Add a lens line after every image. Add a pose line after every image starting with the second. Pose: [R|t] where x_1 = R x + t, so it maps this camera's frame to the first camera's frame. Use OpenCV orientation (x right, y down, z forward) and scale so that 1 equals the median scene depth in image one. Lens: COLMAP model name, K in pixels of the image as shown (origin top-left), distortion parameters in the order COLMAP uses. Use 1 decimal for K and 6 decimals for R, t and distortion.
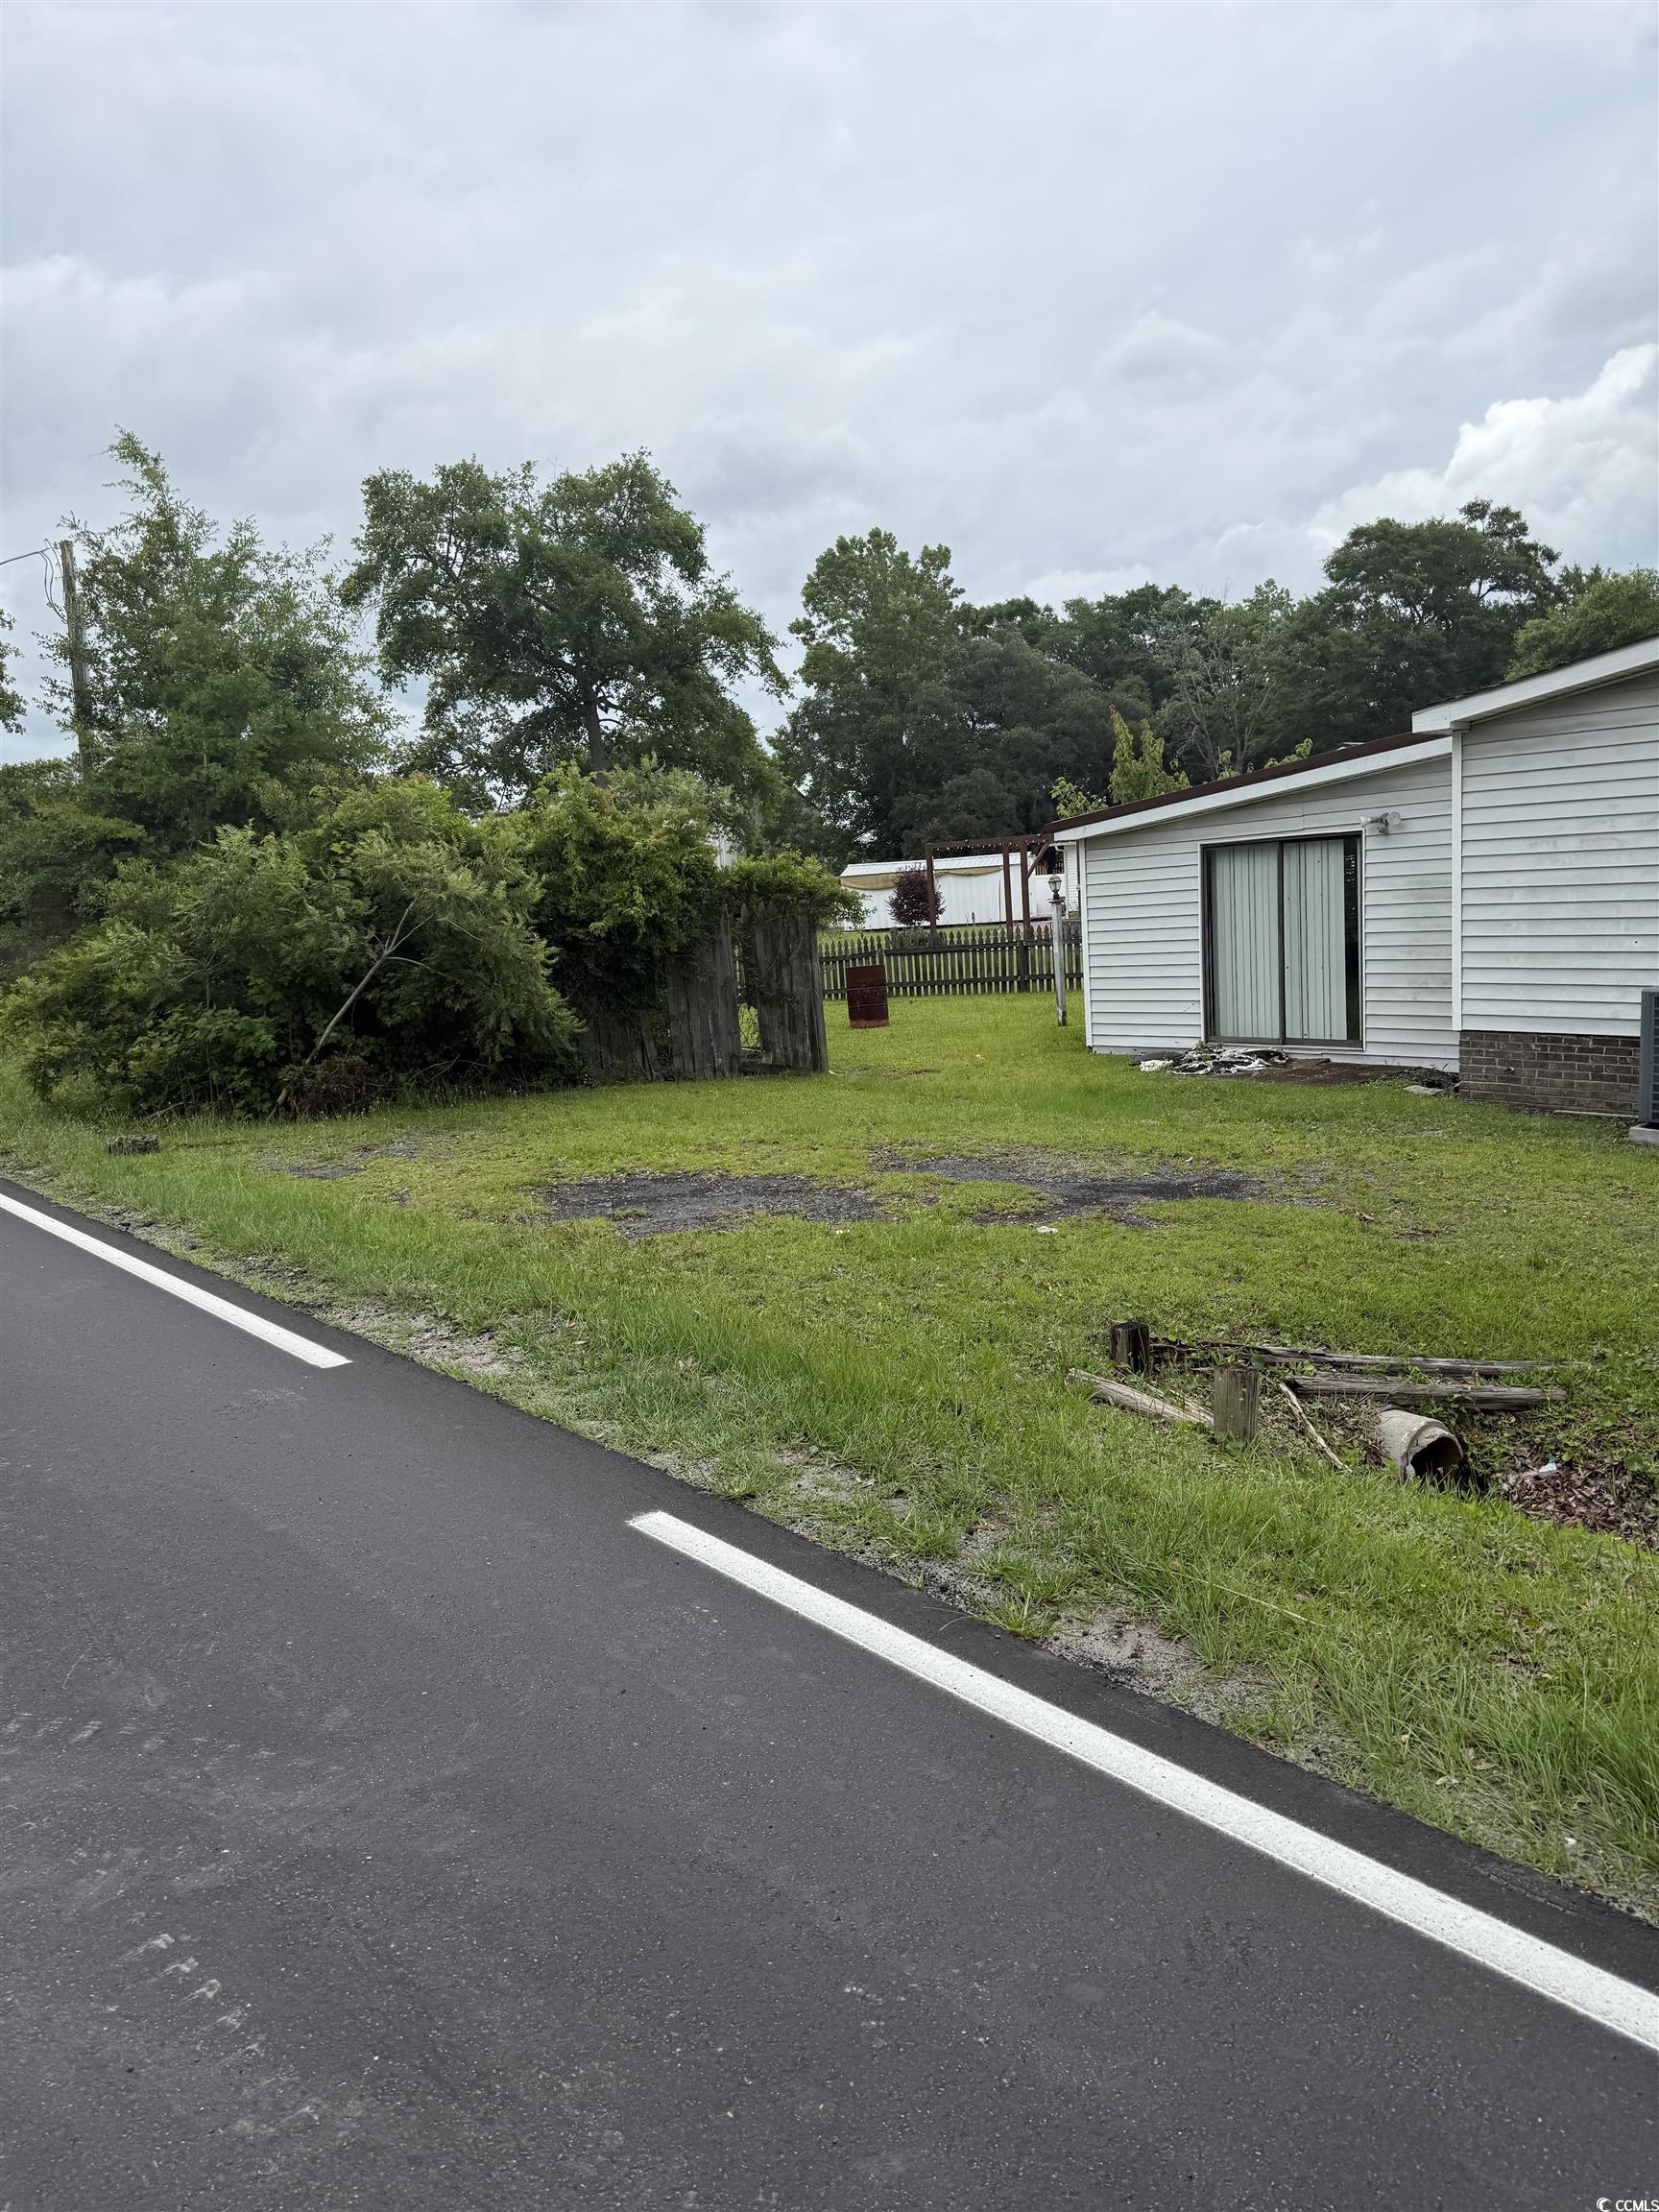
lens RADIAL K [[1572.4, 0, 829.5], [0, 1572.4, 1106.0], [0, 0, 1]] dist [0.176479, -0.285850]
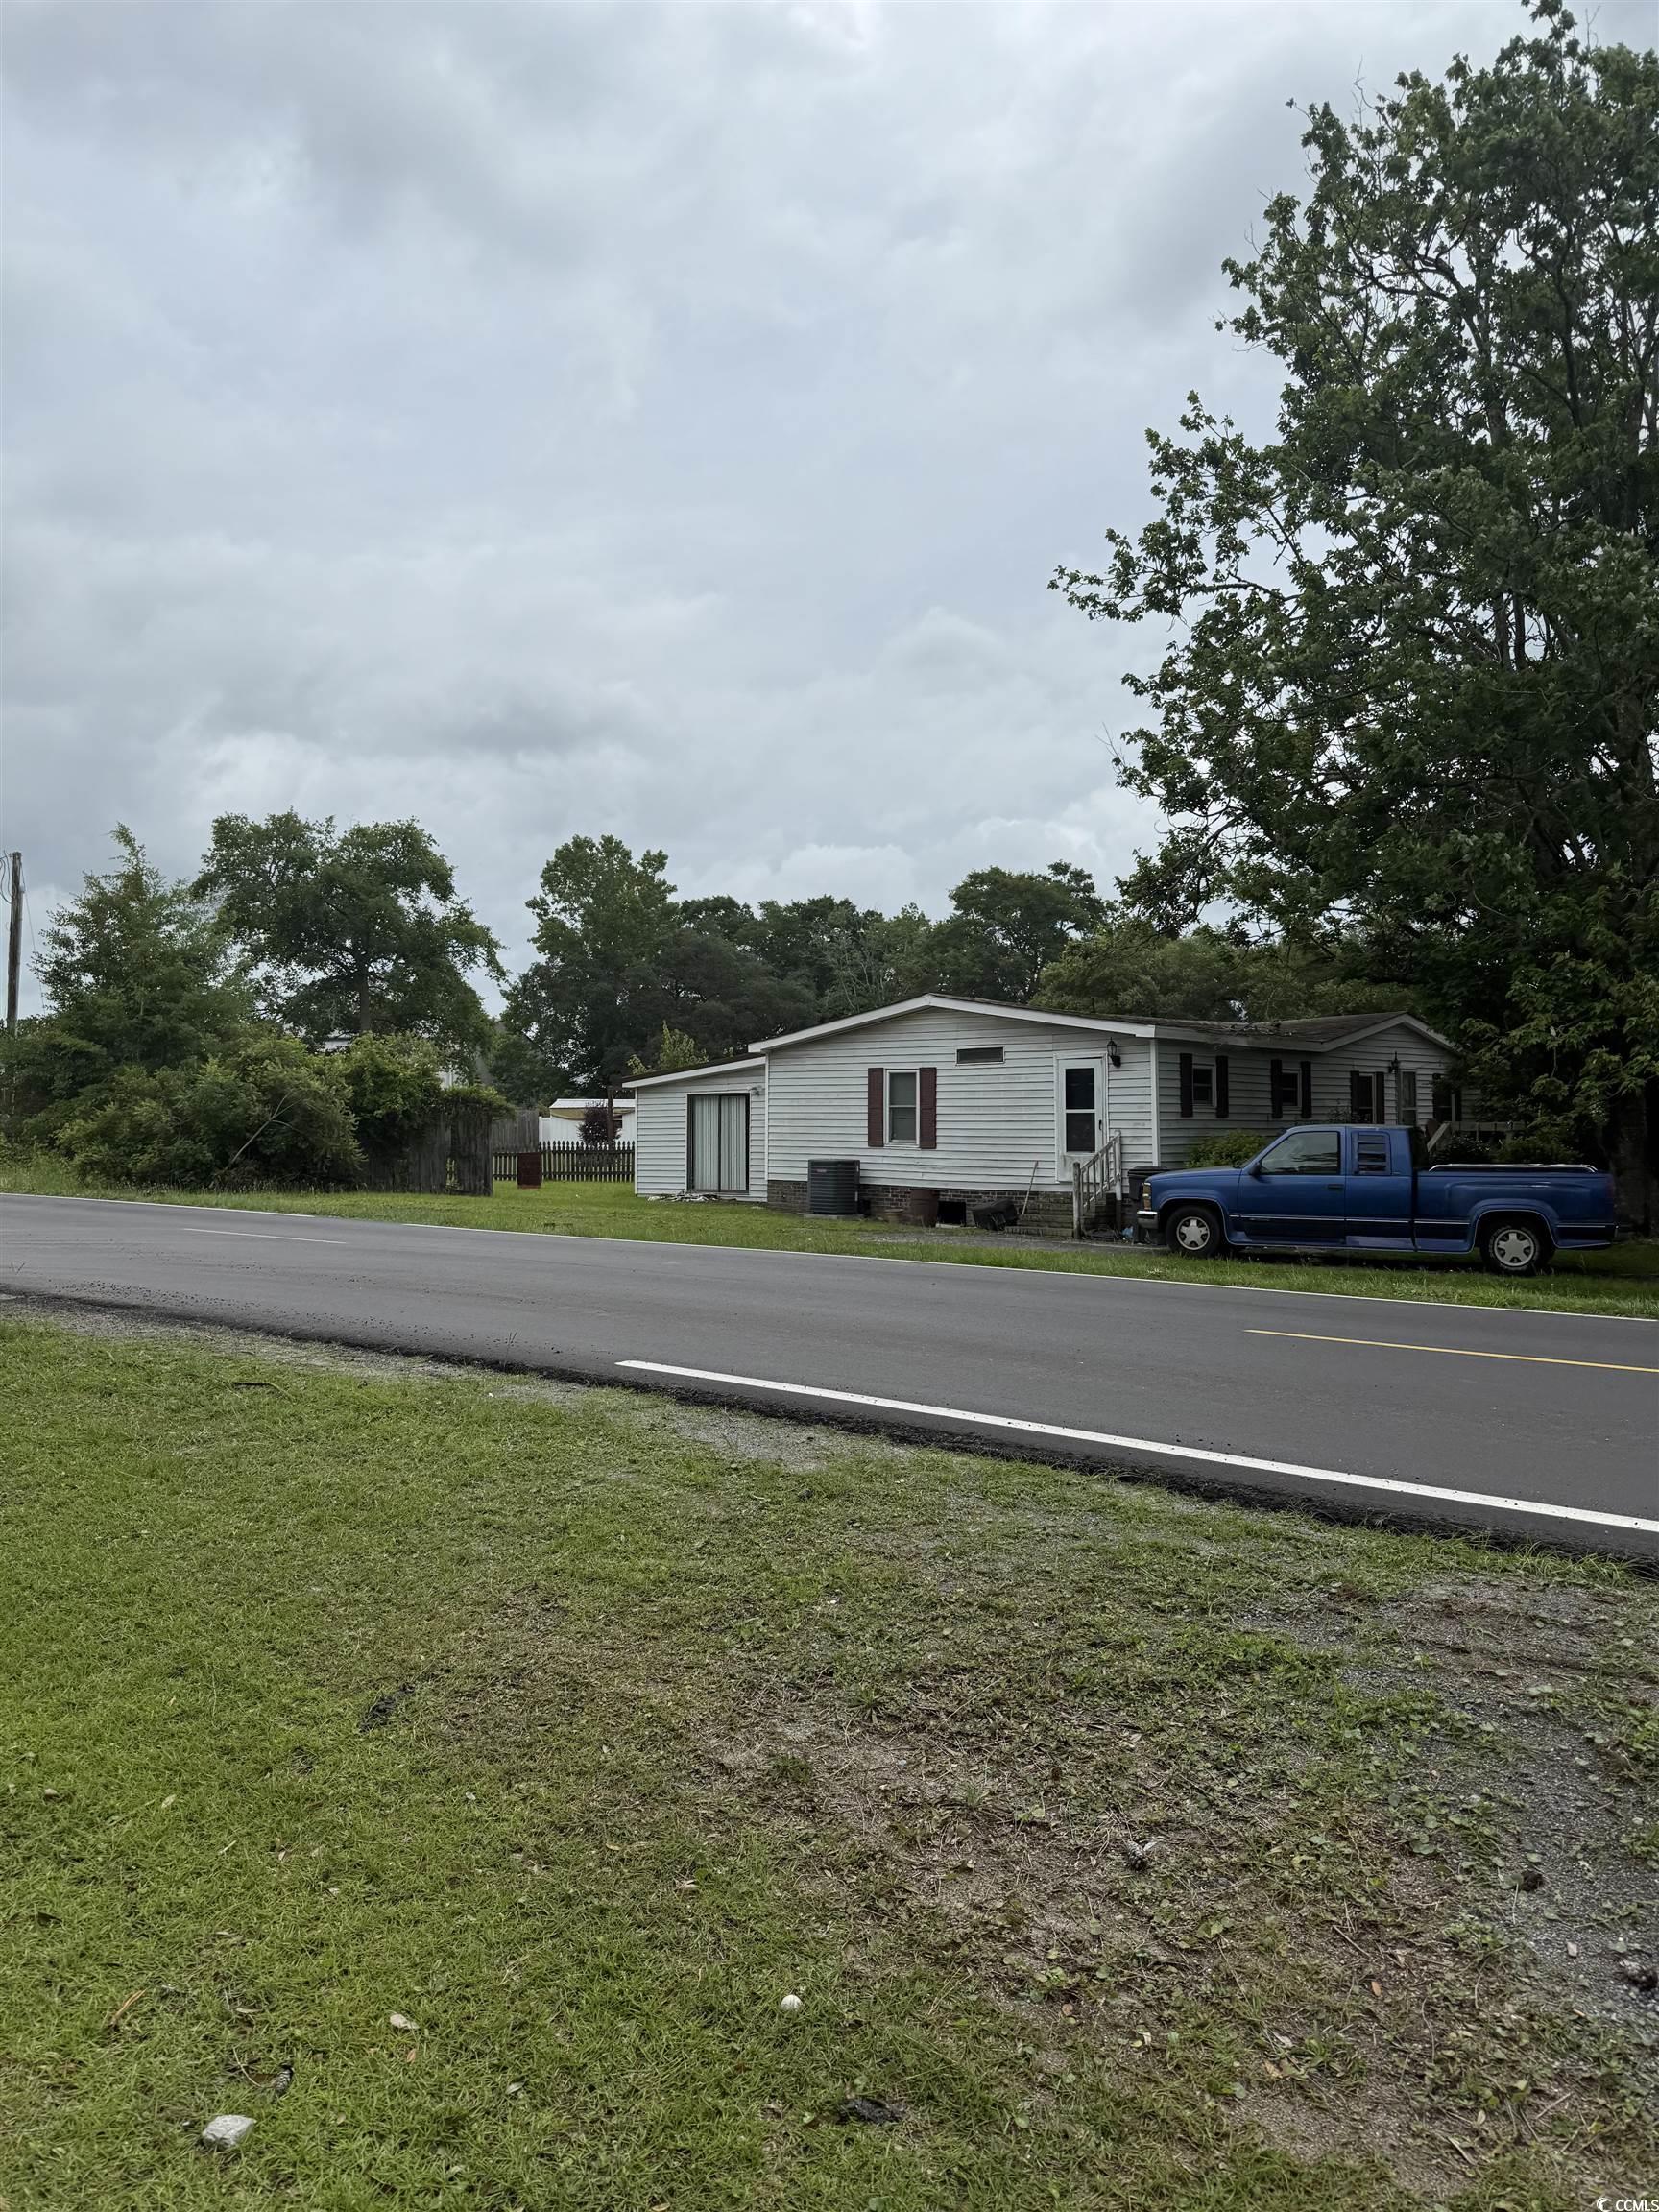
lens RADIAL K [[1572.4, 0, 829.5], [0, 1572.4, 1106.0], [0, 0, 1]] dist [0.176479, -0.285850]
pose [[0.984715, 0.063729, 0.162096, 0.039496], [-0.037952, 0.986803, -0.157414, 0.074980], [-0.169989, 0.148856, 0.974138, -0.461109]]
